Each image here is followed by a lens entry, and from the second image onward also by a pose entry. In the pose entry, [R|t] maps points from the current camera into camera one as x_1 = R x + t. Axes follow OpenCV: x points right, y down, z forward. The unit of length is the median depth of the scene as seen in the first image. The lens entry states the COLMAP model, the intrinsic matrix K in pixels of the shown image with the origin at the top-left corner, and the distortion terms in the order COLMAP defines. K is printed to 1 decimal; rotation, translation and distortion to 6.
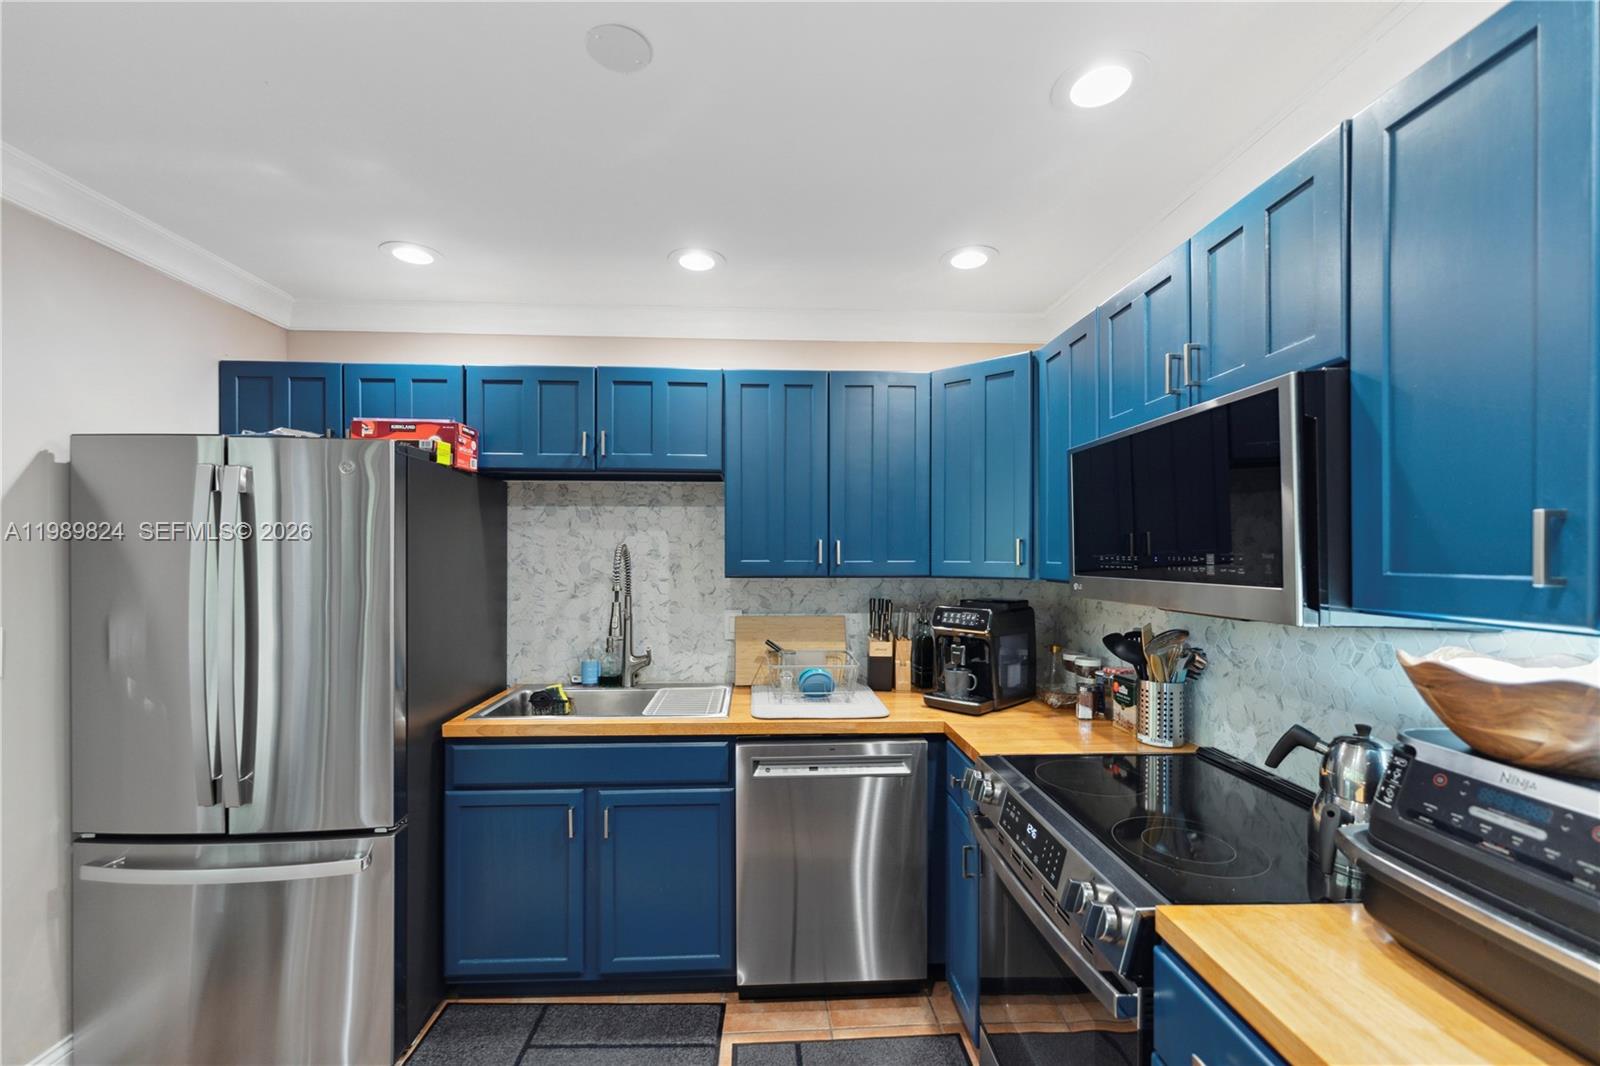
lens RADIAL K [[656.7, 0, 793.3], [0, 656.7, 550.8], [0, 0, 1]] dist [-0.010555, -0.000402]
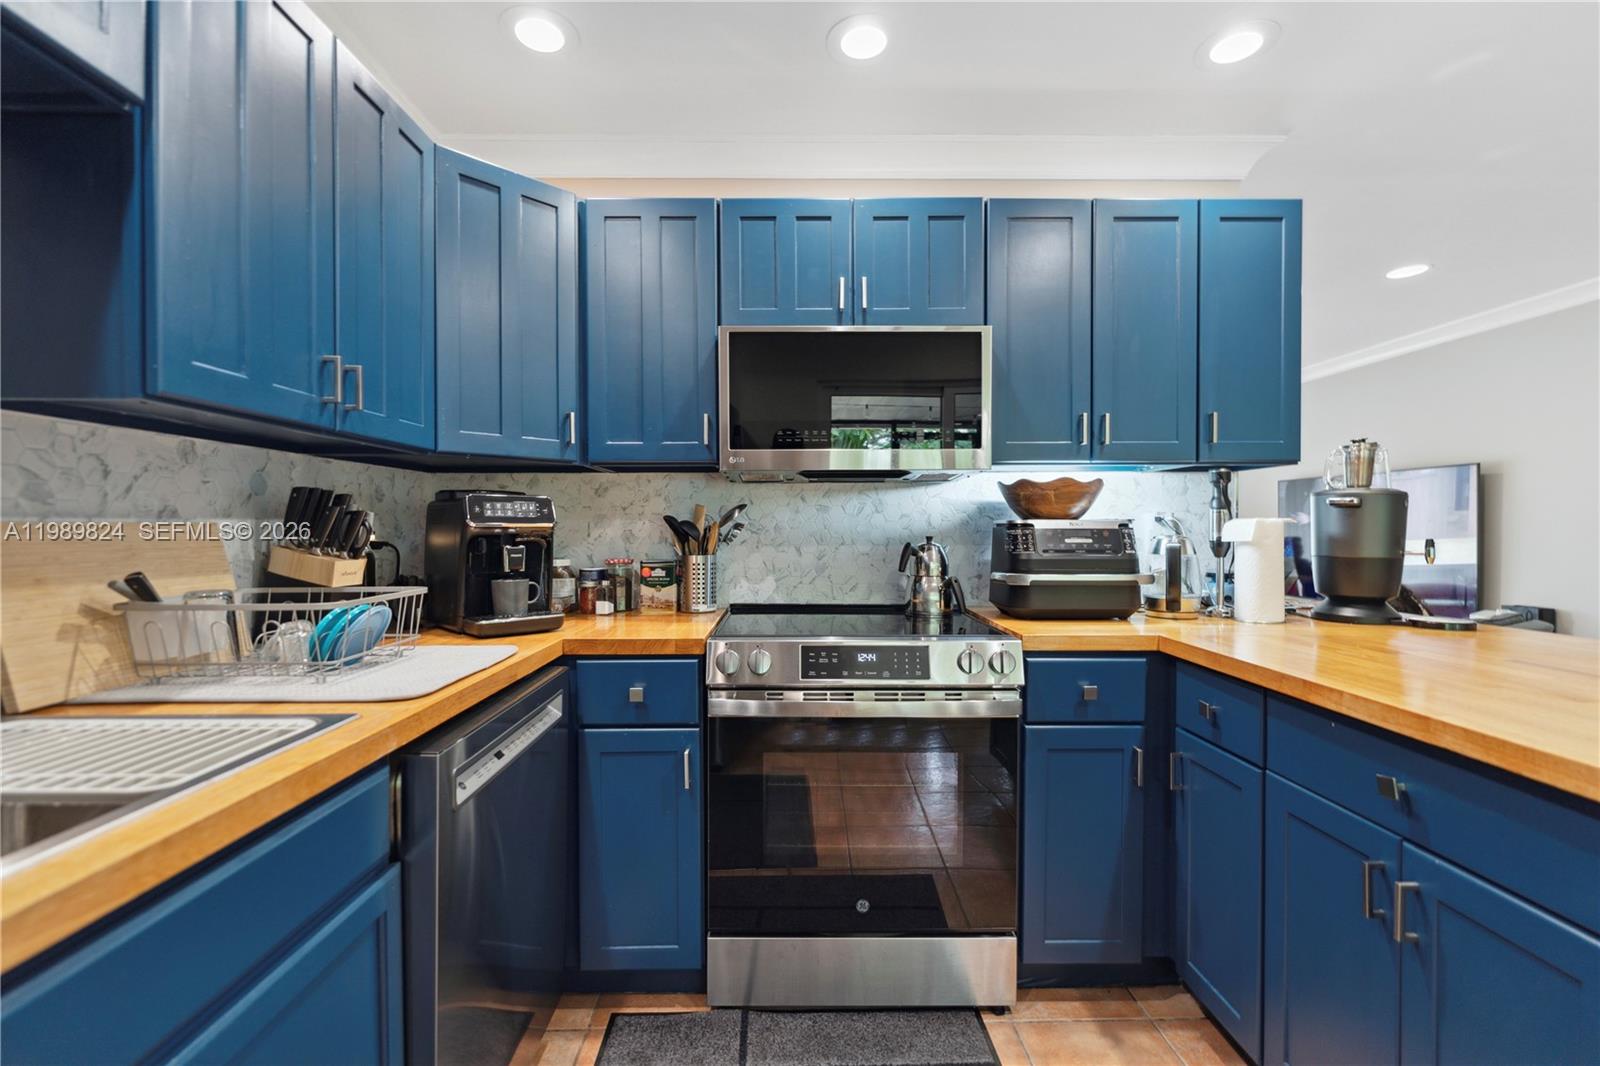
lens RADIAL K [[682.5, 0, 800.0], [0, 682.5, 533.0], [0, 0, 1]] dist [0.000601, -0.000094]
pose [[0.046213, -0.014650, 0.998824, -0.504705], [-0.000217, 0.999892, 0.014676, 0.119806], [-0.998932, -0.000895, 0.046204, 0.649281]]
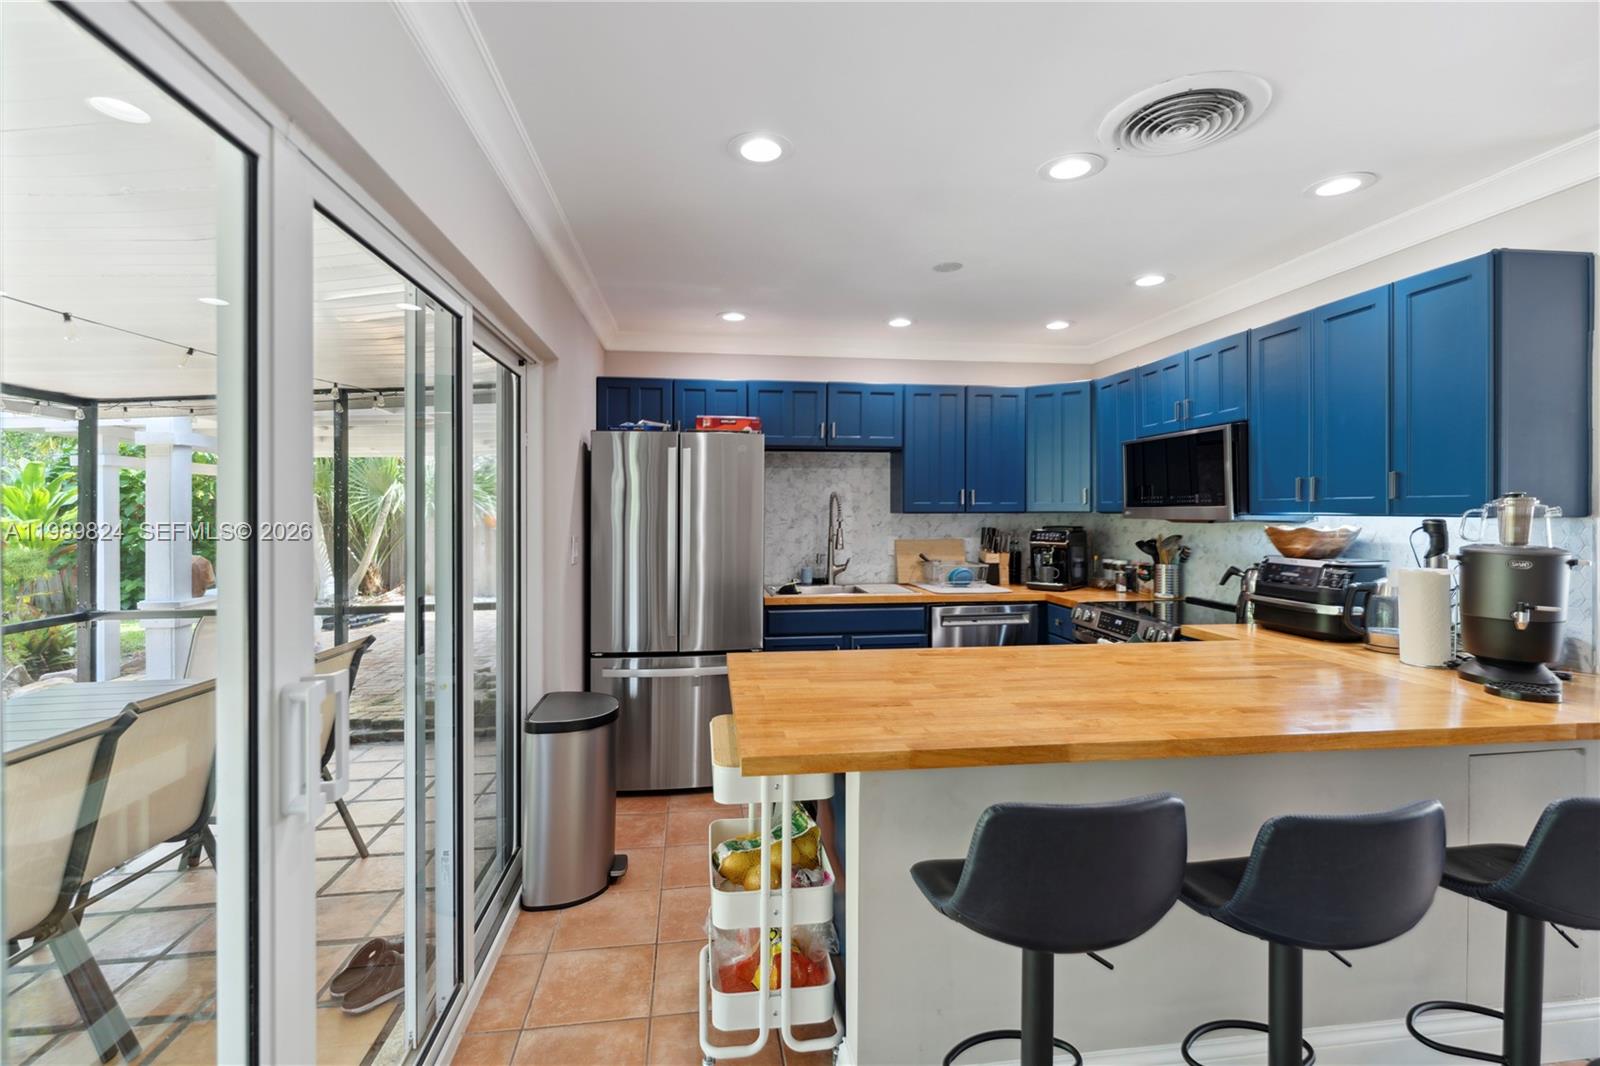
lens RADIAL K [[724.9, 0, 795.5], [0, 724.9, 509.6], [0, 0, 1]] dist [-0.000420, 0.000015]
pose [[0.995681, -0.004292, 0.092736, -0.574547], [0.003791, 0.999977, 0.005577, 0.022842], [-0.092758, -0.005201, 0.995675, -0.806545]]
